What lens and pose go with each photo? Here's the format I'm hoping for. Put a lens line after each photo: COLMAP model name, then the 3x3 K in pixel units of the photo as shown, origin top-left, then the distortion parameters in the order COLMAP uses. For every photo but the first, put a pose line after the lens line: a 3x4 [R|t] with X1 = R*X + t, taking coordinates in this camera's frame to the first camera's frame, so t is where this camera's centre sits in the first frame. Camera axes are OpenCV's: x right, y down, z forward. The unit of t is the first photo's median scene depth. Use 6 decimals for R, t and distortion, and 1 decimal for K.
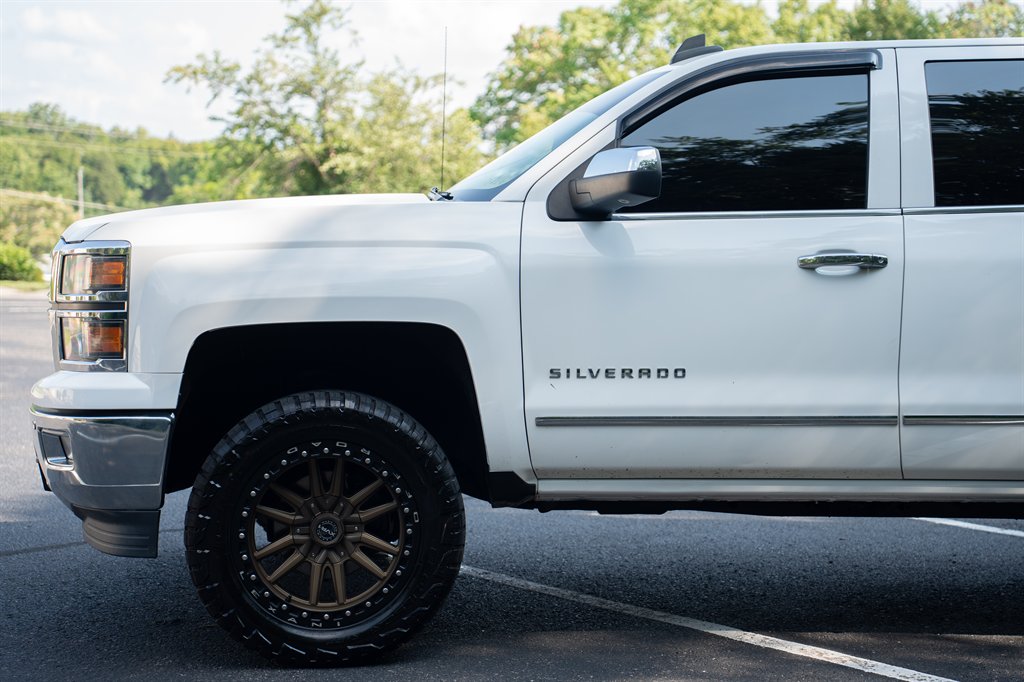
lens RADIAL K [[1704.4, 0, 512.0], [0, 1704.4, 341.0], [0, 0, 1]] dist [0.442232, 0.060298]
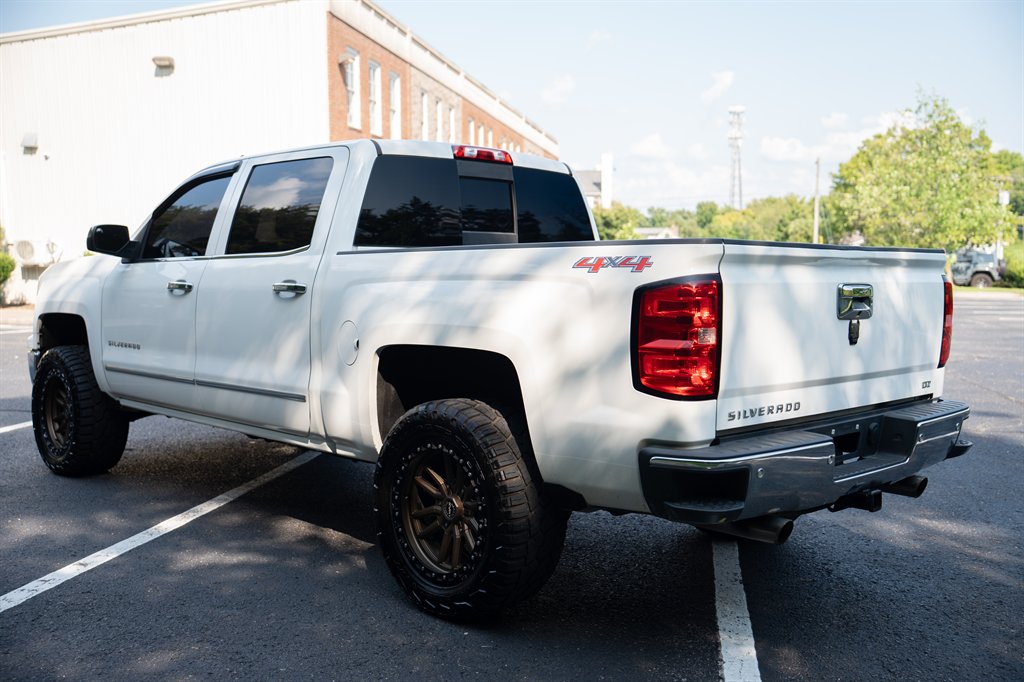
lens RADIAL K [[1026.0, 0, 512.0], [0, 1026.0, 341.0], [0, 0, 1]] dist [0.075480, 0.029383]
pose [[0.624023, 0.052010, -0.779673, 0.977364], [-0.038271, 0.998619, 0.035984, -0.034016], [0.780468, 0.007384, 0.625152, 0.505918]]
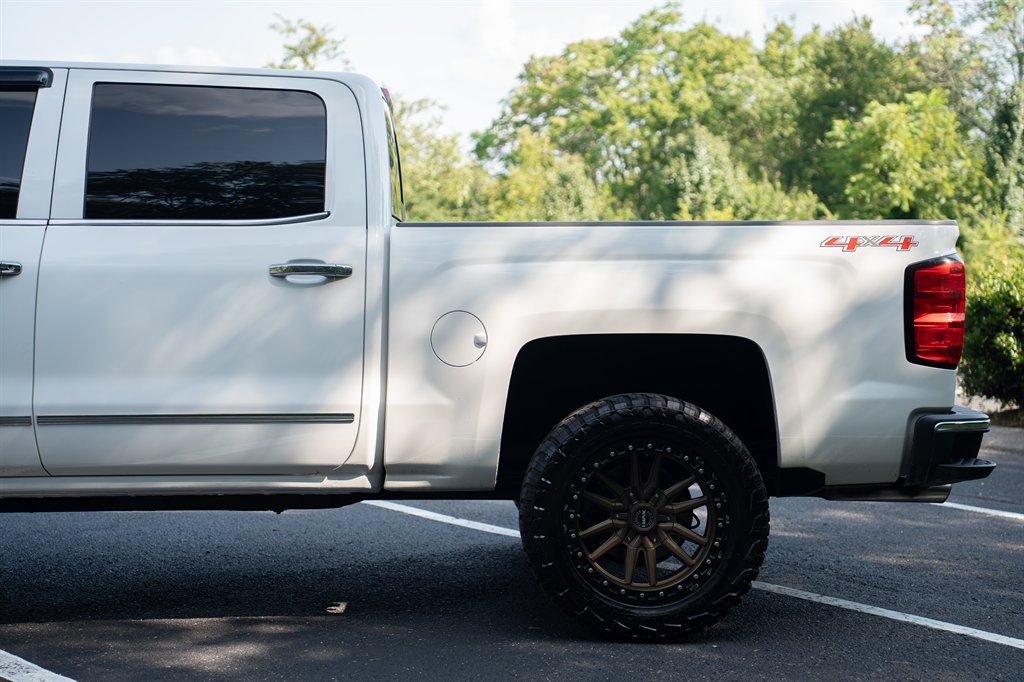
lens RADIAL K [[1561.1, 0, 512.0], [0, 1561.1, 341.0], [0, 0, 1]] dist [0.378401, 0.113915]
pose [[0.998588, 0.007809, -0.052555, 0.462080], [-0.007932, 0.999966, -0.002122, -0.002252], [0.052536, 0.002536, 0.998616, 0.034960]]
